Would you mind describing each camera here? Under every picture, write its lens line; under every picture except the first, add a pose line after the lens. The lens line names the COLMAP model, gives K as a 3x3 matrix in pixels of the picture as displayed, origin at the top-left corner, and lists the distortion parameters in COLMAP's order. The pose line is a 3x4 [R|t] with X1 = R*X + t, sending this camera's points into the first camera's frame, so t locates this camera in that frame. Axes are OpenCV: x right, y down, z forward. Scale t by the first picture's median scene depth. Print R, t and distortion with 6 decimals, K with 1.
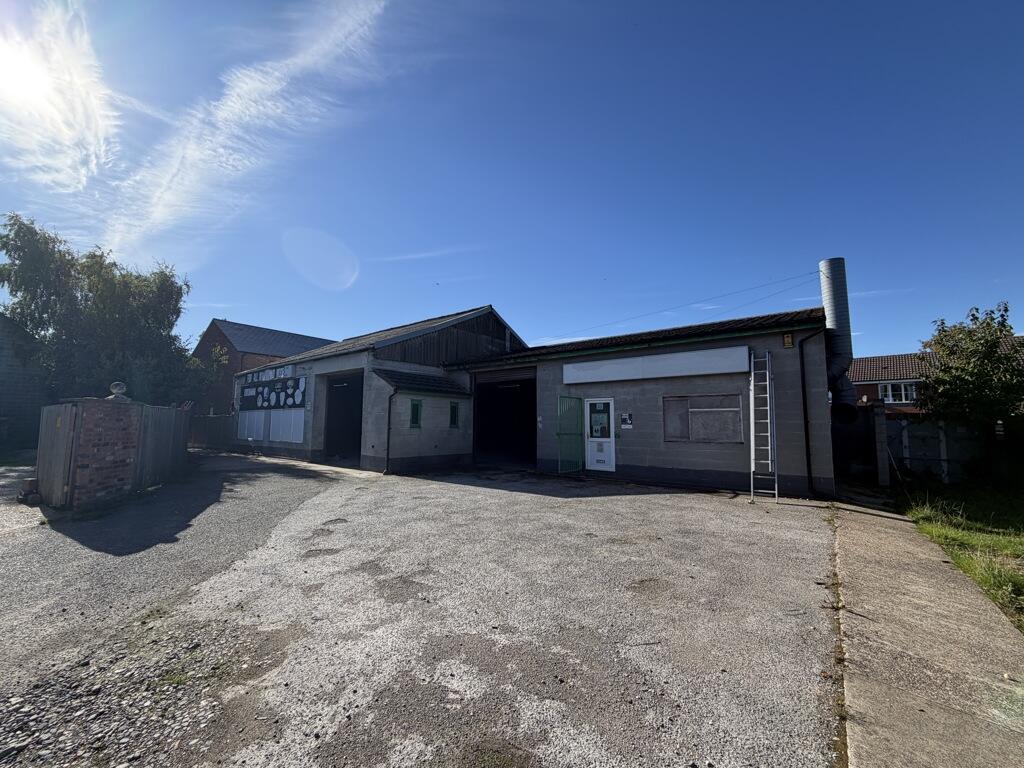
lens RADIAL K [[411.0, 0, 511.4], [0, 411.0, 384.0], [0, 0, 1]] dist [-0.000653, 0.000130]
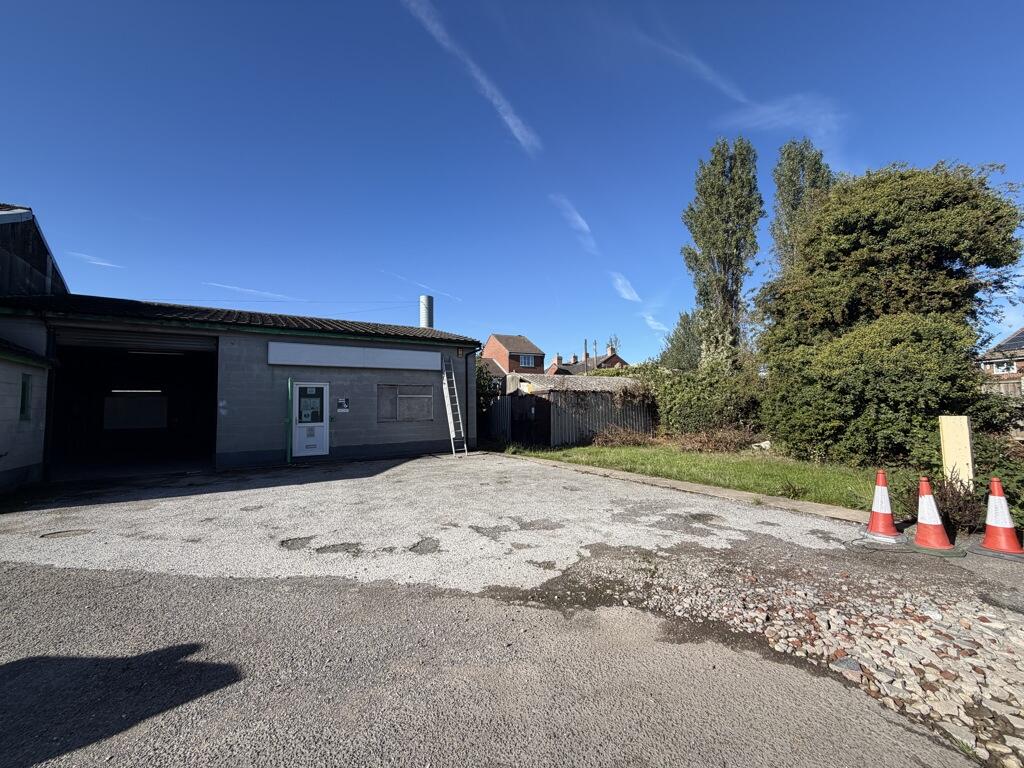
lens RADIAL K [[411.0, 0, 511.1], [0, 411.0, 383.9], [0, 0, 1]] dist [-0.000653, 0.000130]
pose [[0.326102, 0.043435, 0.944336, -0.590731], [-0.077144, 0.996835, -0.019210, 0.021745], [-0.942182, -0.066585, 0.328420, 0.244838]]
